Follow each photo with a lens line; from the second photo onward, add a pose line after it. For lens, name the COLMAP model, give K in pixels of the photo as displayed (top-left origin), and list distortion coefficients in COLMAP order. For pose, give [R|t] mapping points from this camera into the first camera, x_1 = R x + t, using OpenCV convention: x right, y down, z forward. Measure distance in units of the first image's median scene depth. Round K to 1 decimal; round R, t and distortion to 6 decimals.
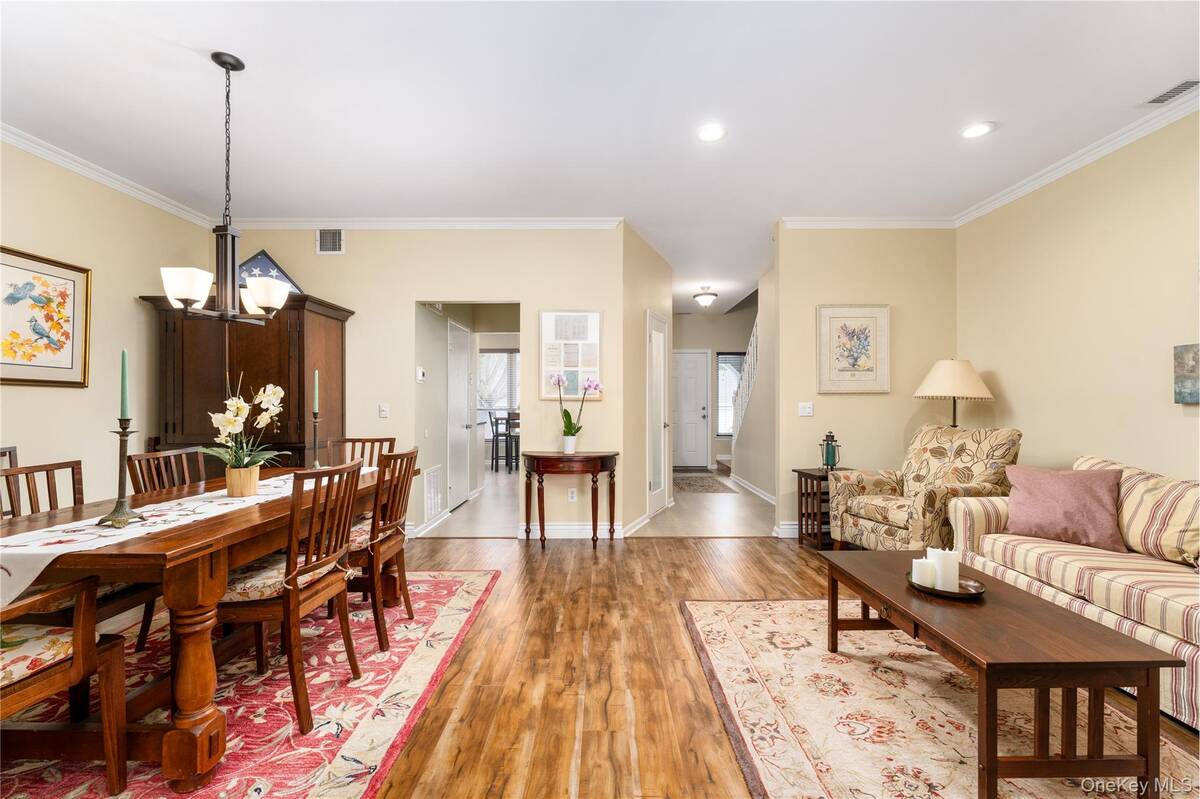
lens RADIAL K [[504.4, 0, 600.2], [0, 504.4, 401.2], [0, 0, 1]] dist [-0.000923, 0.000022]
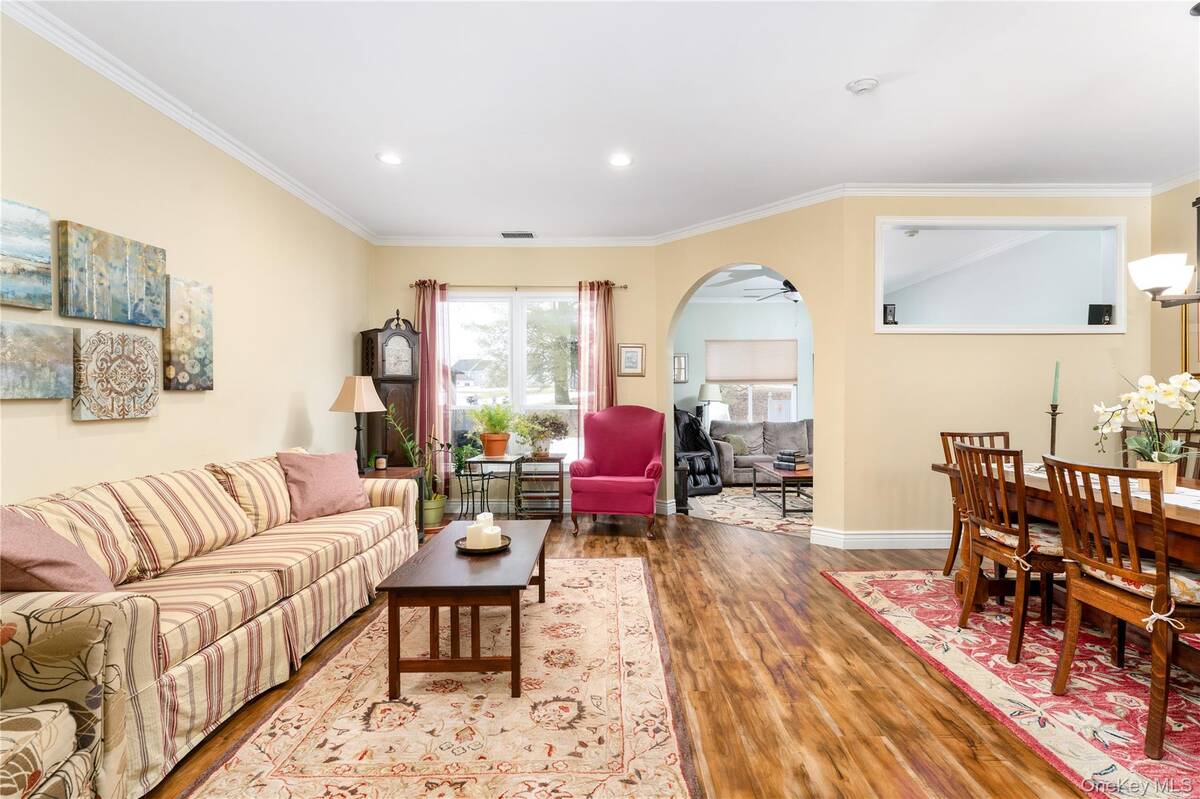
lens RADIAL K [[551.6, 0, 606.2], [0, 551.6, 402.3], [0, 0, 1]] dist [-0.001071, -0.001009]
pose [[-0.999979, 0.004175, -0.005003, 0.315926], [0.004113, 0.999916, 0.012287, 0.001531], [0.005054, 0.012266, -0.999912, 1.903408]]
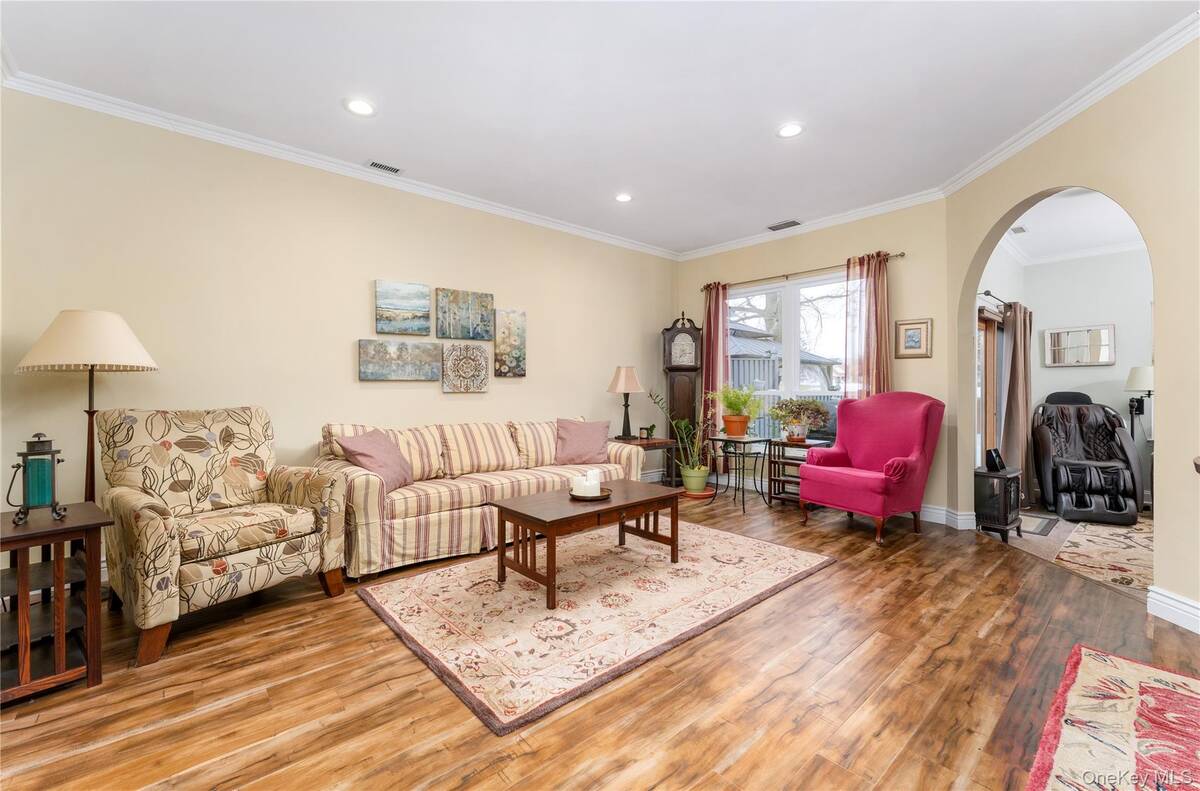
lens RADIAL K [[498.1, 0, 599.9], [0, 498.1, 390.6], [0, 0, 1]] dist [-0.000491, -0.000578]
pose [[-0.656376, -0.002459, 0.754430, -0.395972], [-0.001063, 0.999997, 0.002335, 0.034758], [-0.754433, 0.000731, -0.656376, 1.610673]]
